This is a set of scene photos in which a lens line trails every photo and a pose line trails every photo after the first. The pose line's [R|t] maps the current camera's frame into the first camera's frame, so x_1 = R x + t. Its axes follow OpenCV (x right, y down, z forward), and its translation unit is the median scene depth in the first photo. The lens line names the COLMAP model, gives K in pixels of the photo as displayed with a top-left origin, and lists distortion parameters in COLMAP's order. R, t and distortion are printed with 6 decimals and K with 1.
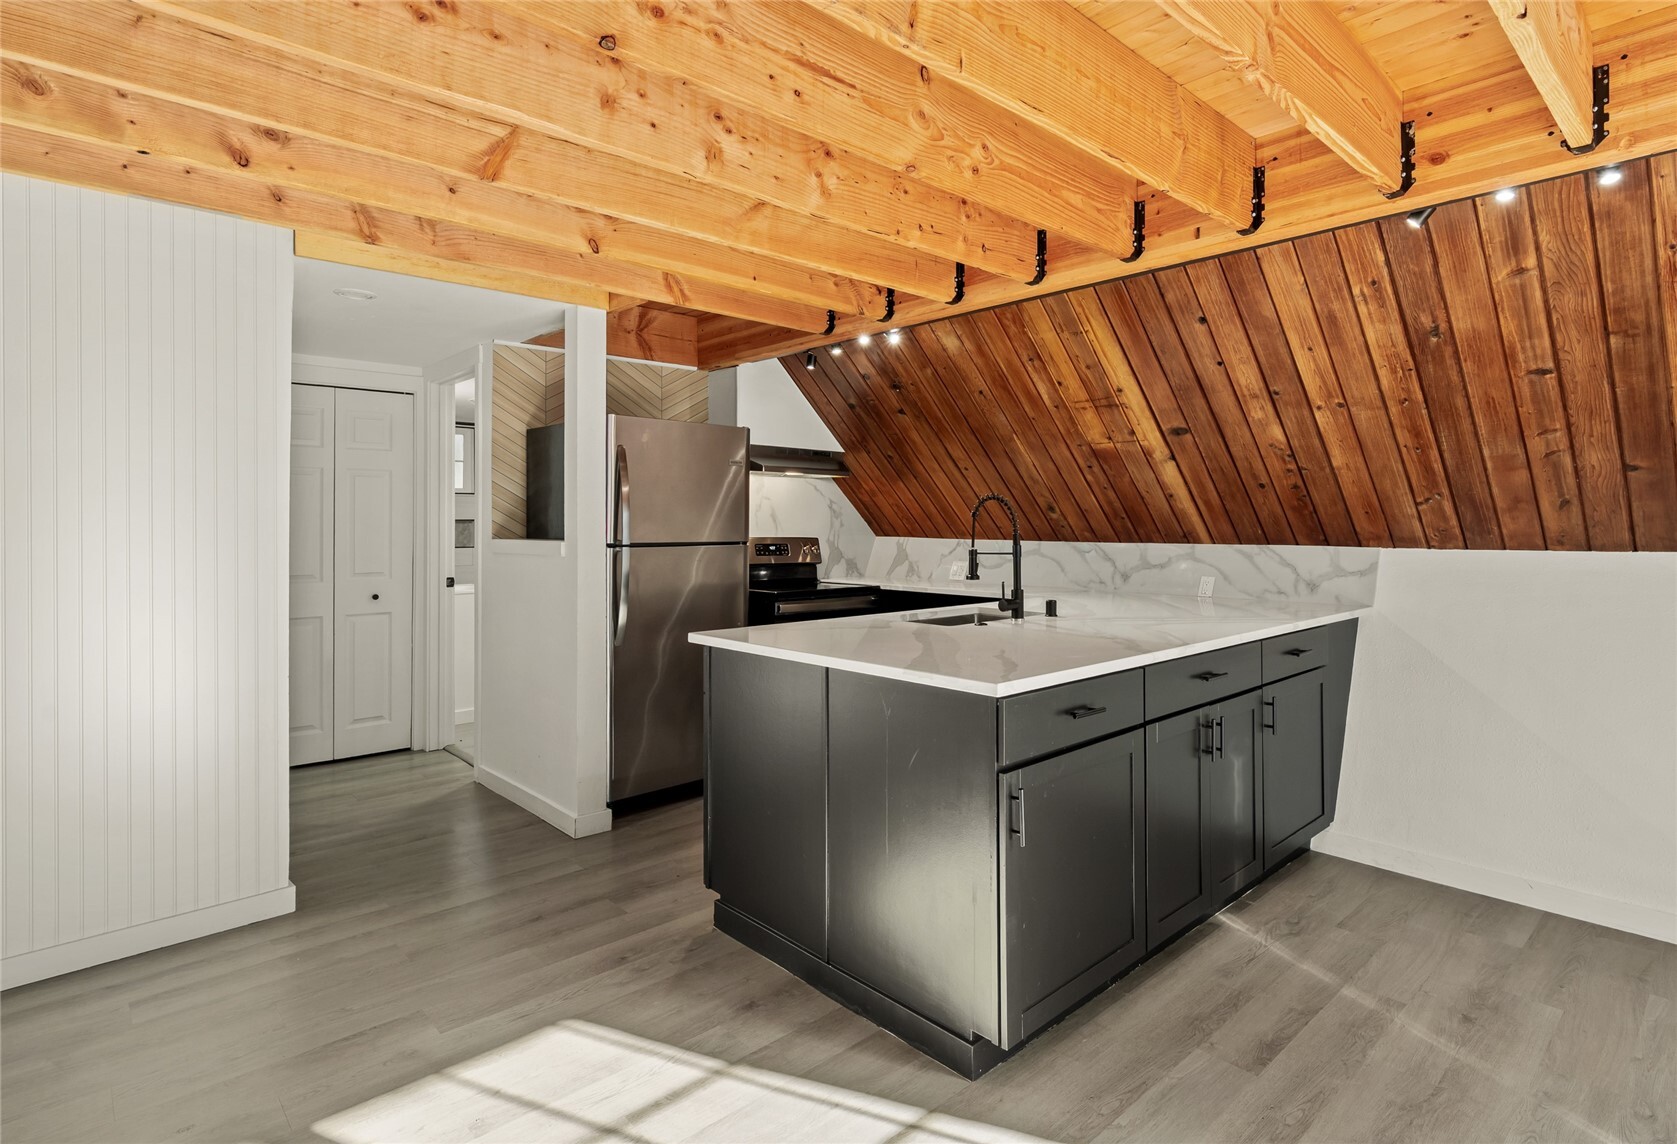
lens RADIAL K [[868.8, 0, 907.4], [0, 868.8, 519.6], [0, 0, 1]] dist [0.006279, 0.000699]
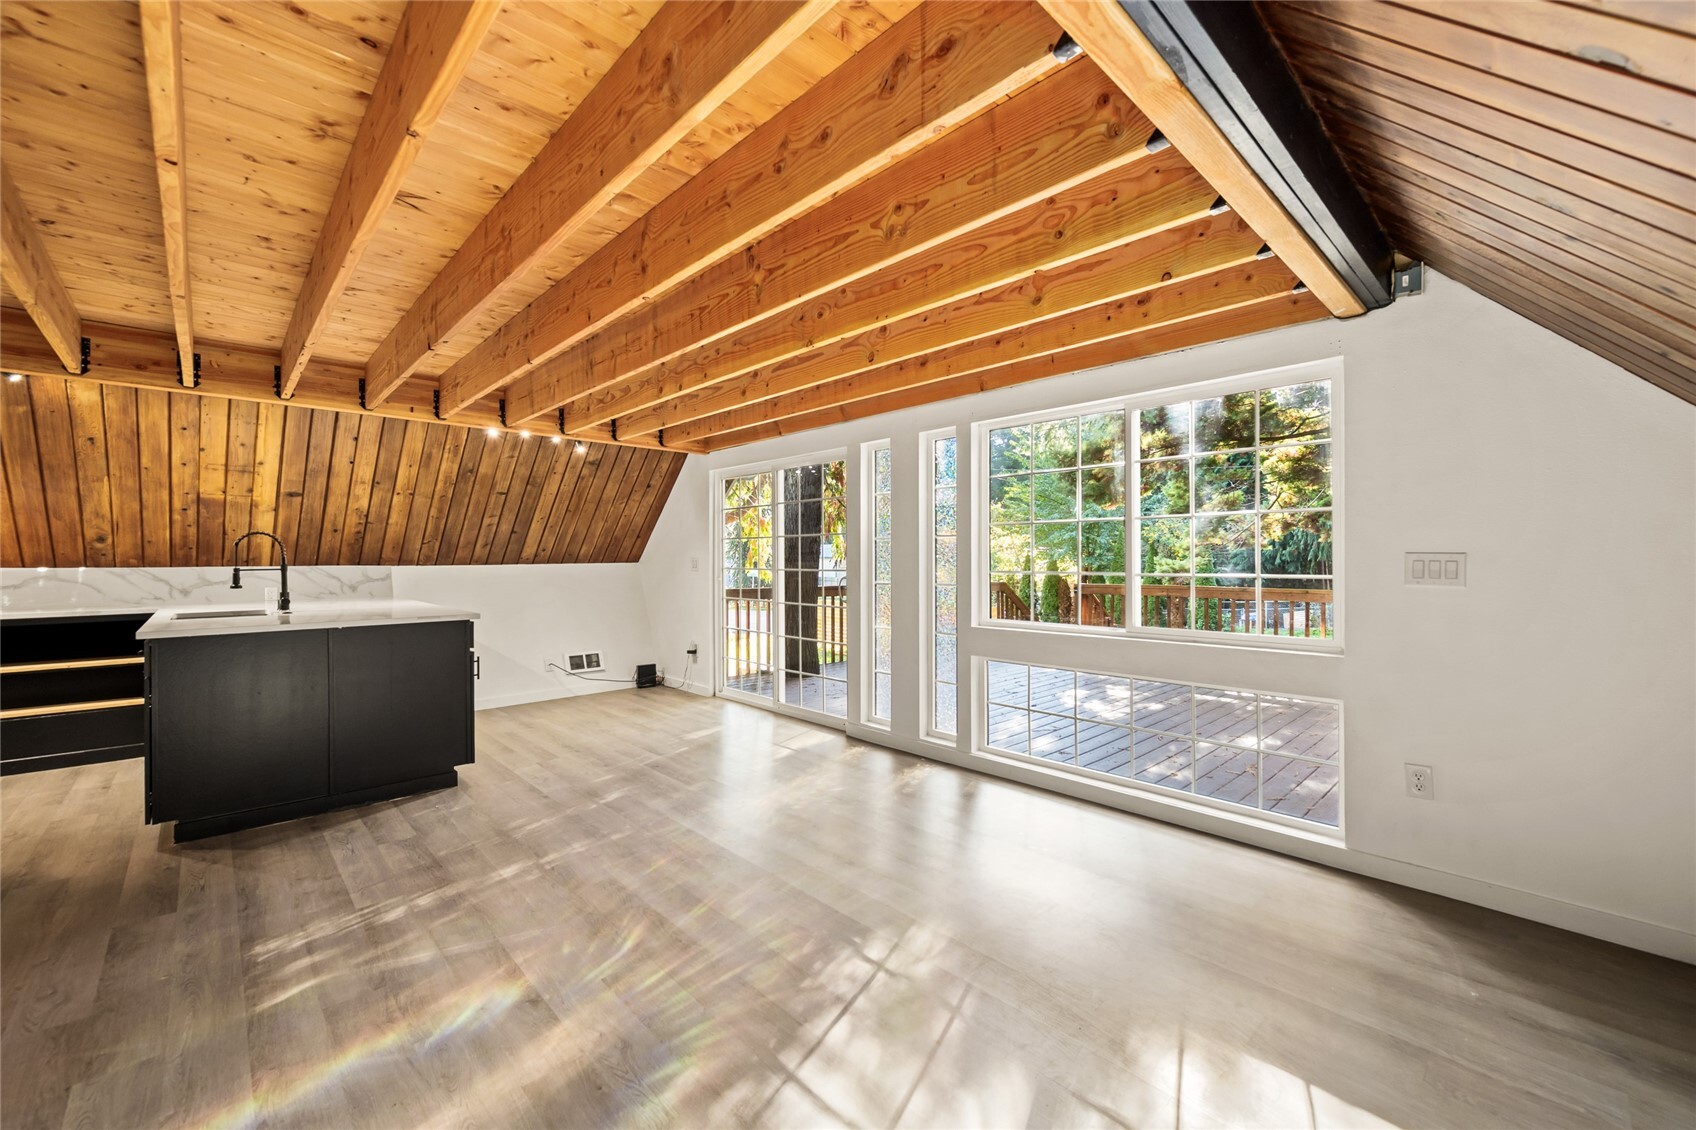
lens RADIAL K [[677.7, 0, 860.6], [0, 677.7, 551.7], [0, 0, 1]] dist [-0.004174, 0.000419]
pose [[0.018817, 0.011768, 0.999754, -0.963616], [-0.001674, 0.999930, -0.011739, 0.017539], [-0.999822, -0.001453, 0.018836, -0.069524]]
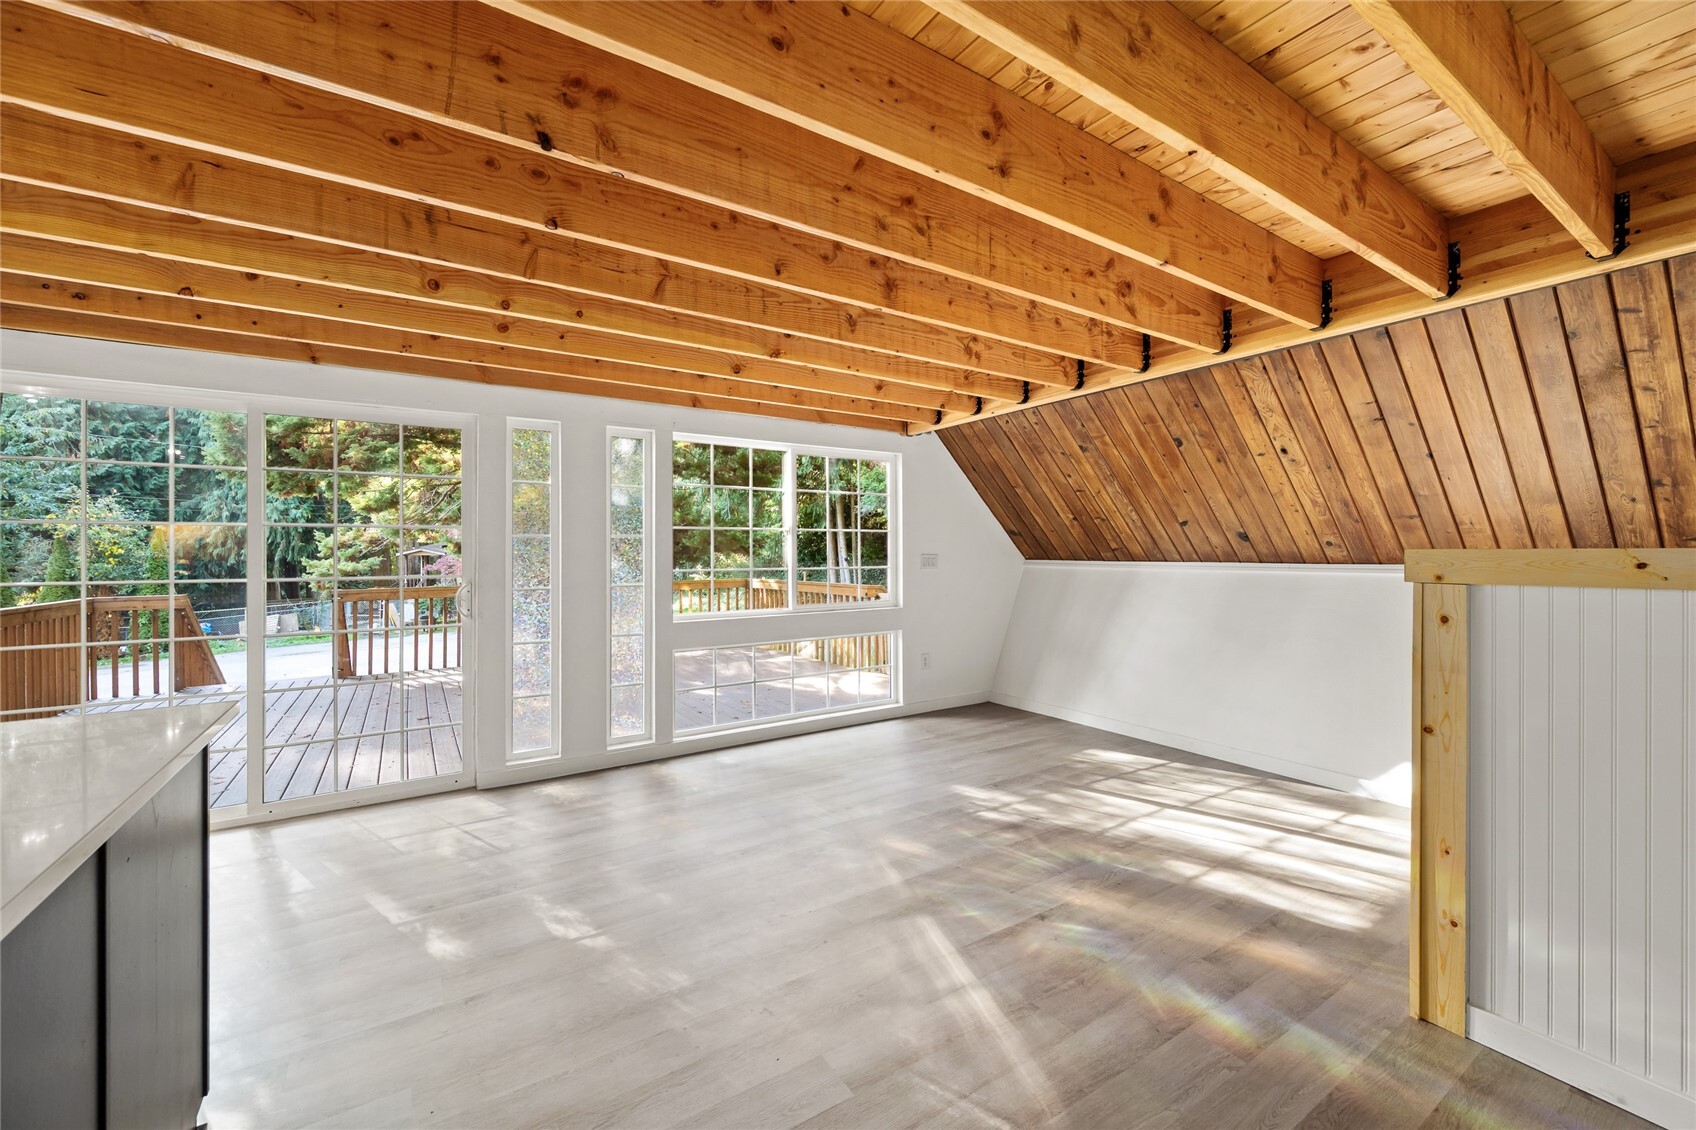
lens RADIAL K [[677.7, 0, 849.9], [0, 677.7, 547.3], [0, 0, 1]] dist [-0.004174, 0.000419]
pose [[-0.979942, 0.010050, 0.199028, -0.391471], [0.007350, 0.999871, -0.014303, 0.014582], [-0.199146, -0.012554, -0.979889, 0.865830]]
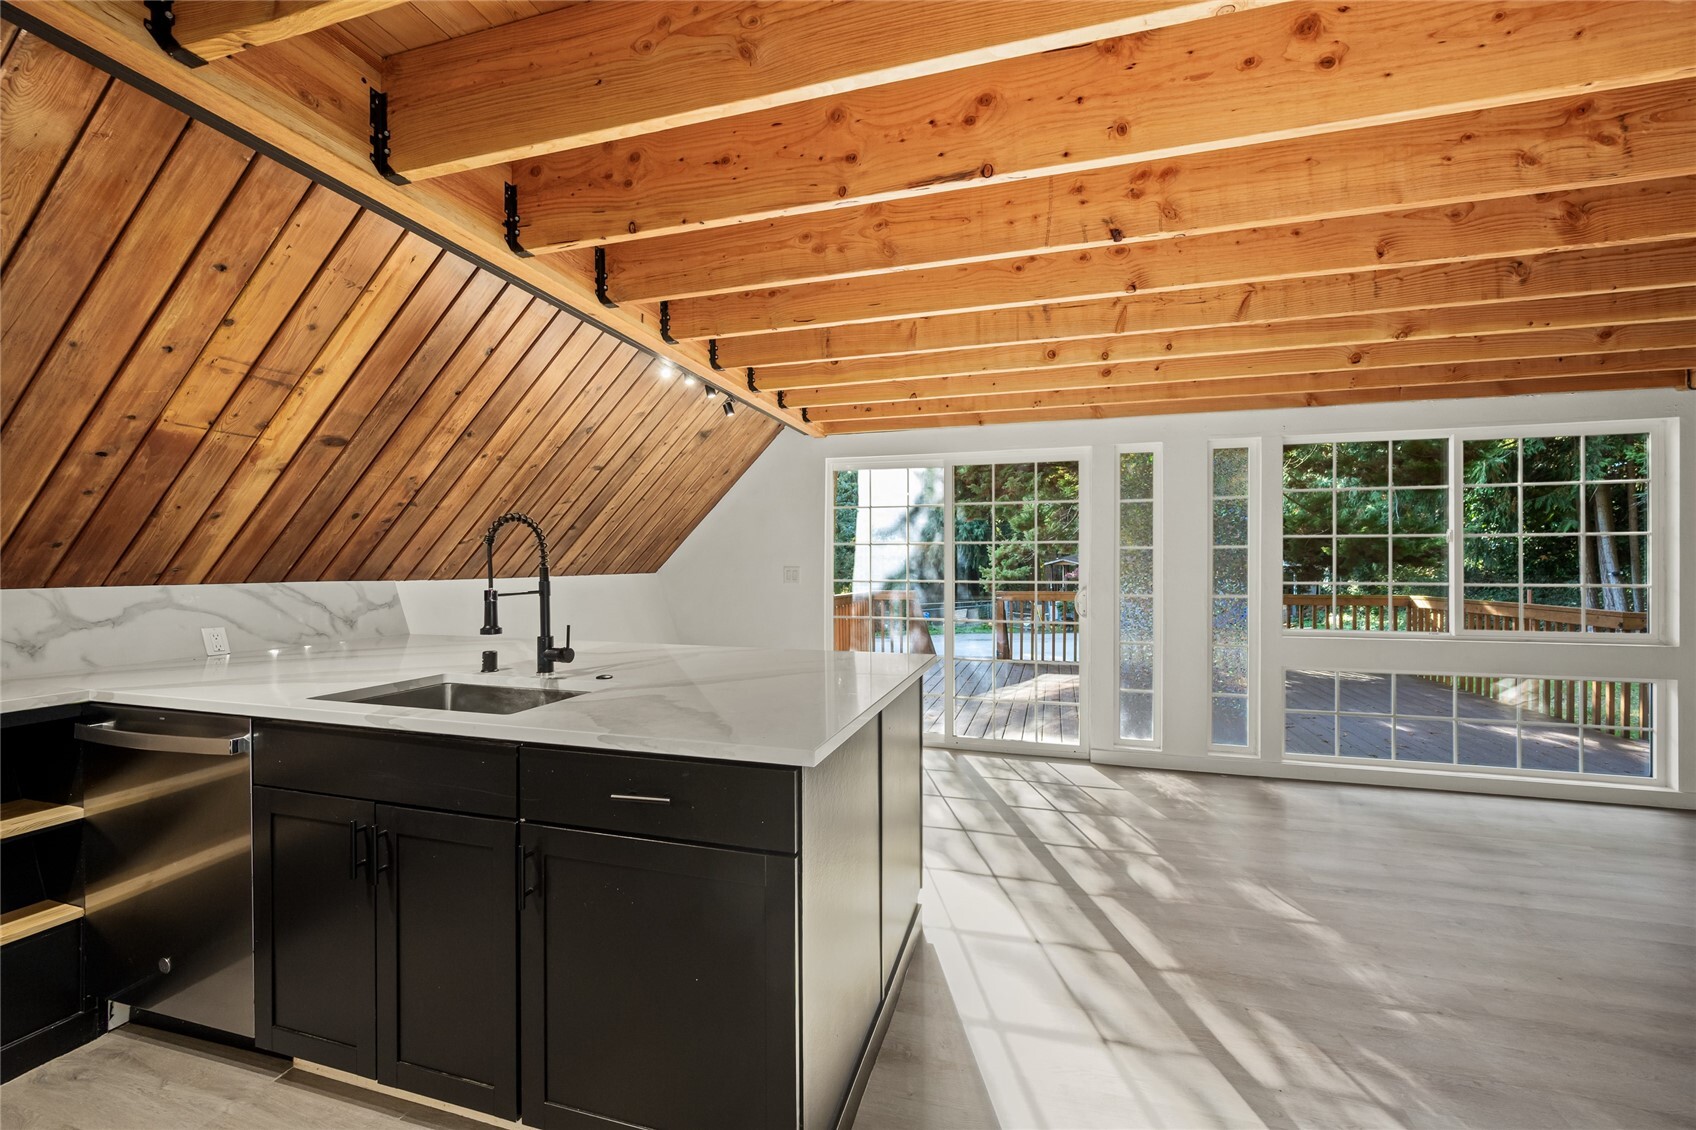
lens RADIAL K [[677.7, 0, 854.8], [0, 677.7, 569.5], [0, 0, 1]] dist [-0.004174, 0.000419]
pose [[-0.481962, -0.002934, 0.876187, -0.496323], [-0.003337, 0.999993, 0.001513, 0.015357], [-0.876186, -0.002194, -0.481969, 0.931928]]
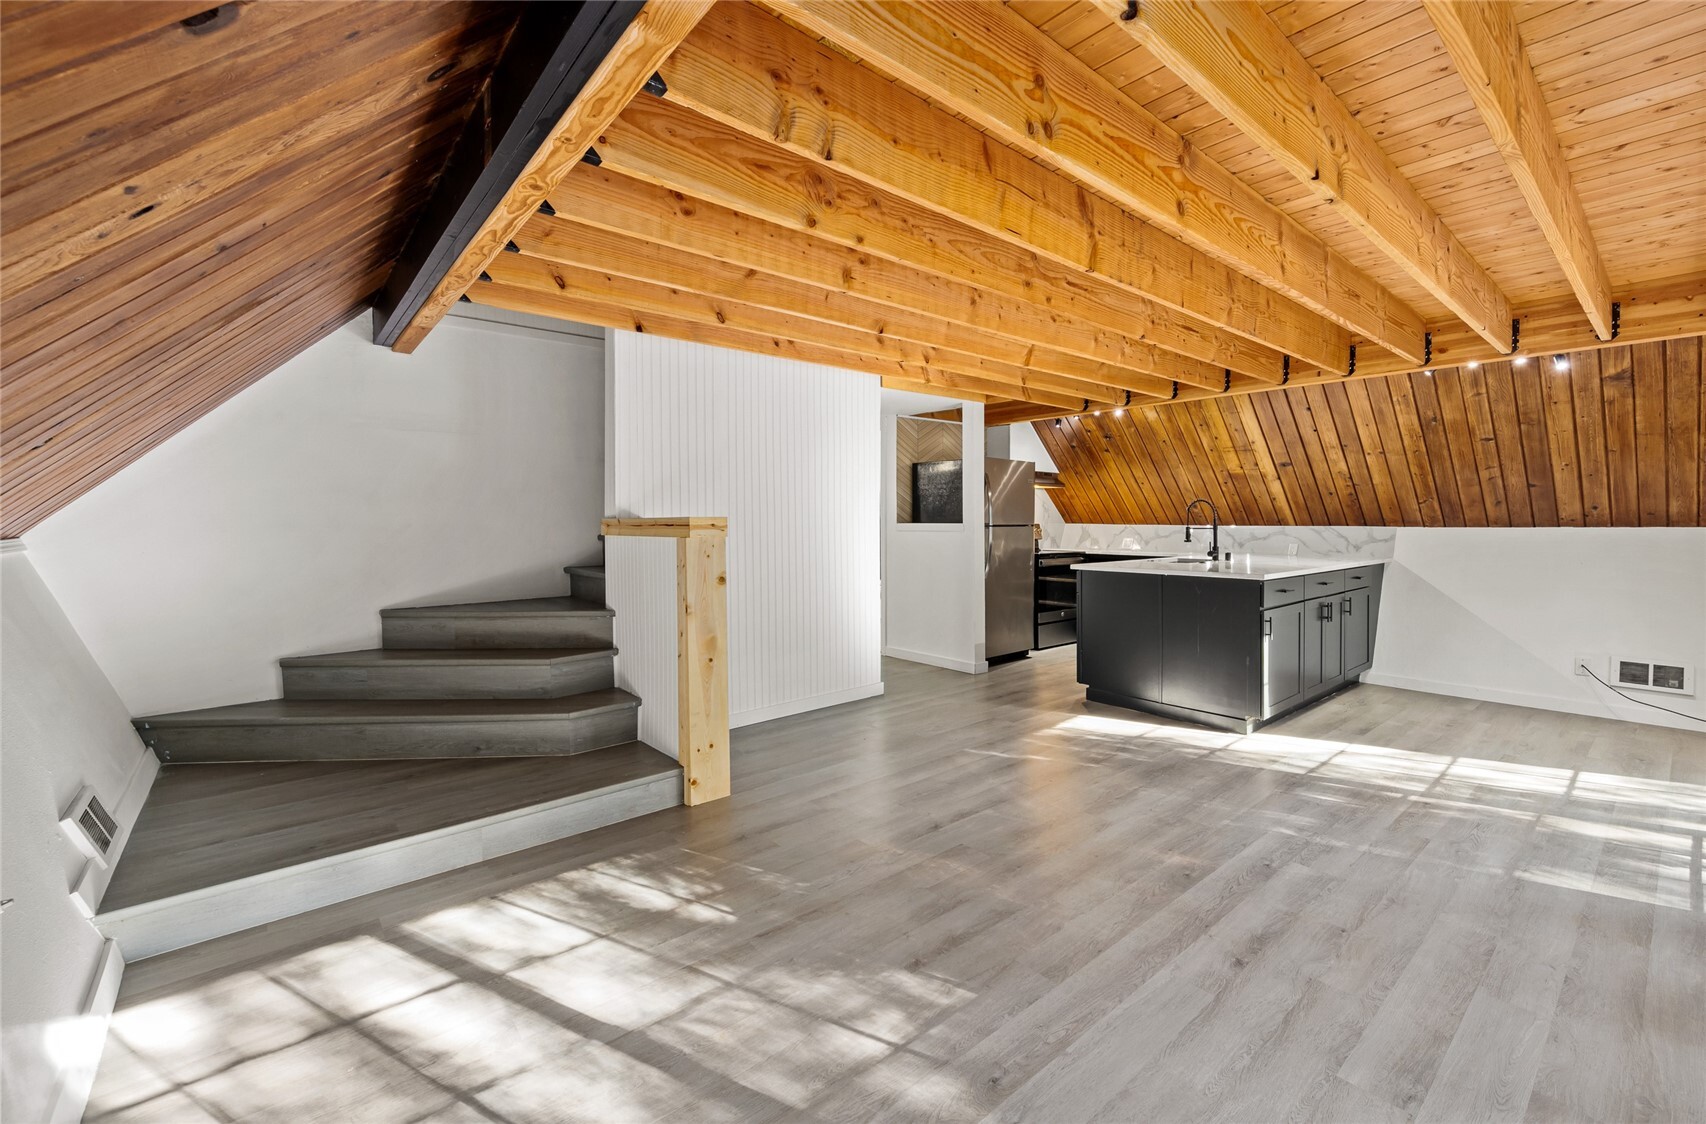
lens RADIAL K [[710.9, 0, 909.5], [0, 710.9, 534.5], [0, 0, 1]] dist [-0.000418, 0.000176]
pose [[0.998779, 0.000680, -0.049407, -0.440601], [0.000567, 0.999682, 0.025217, 0.010068], [0.049408, -0.025214, 0.998460, -0.596388]]
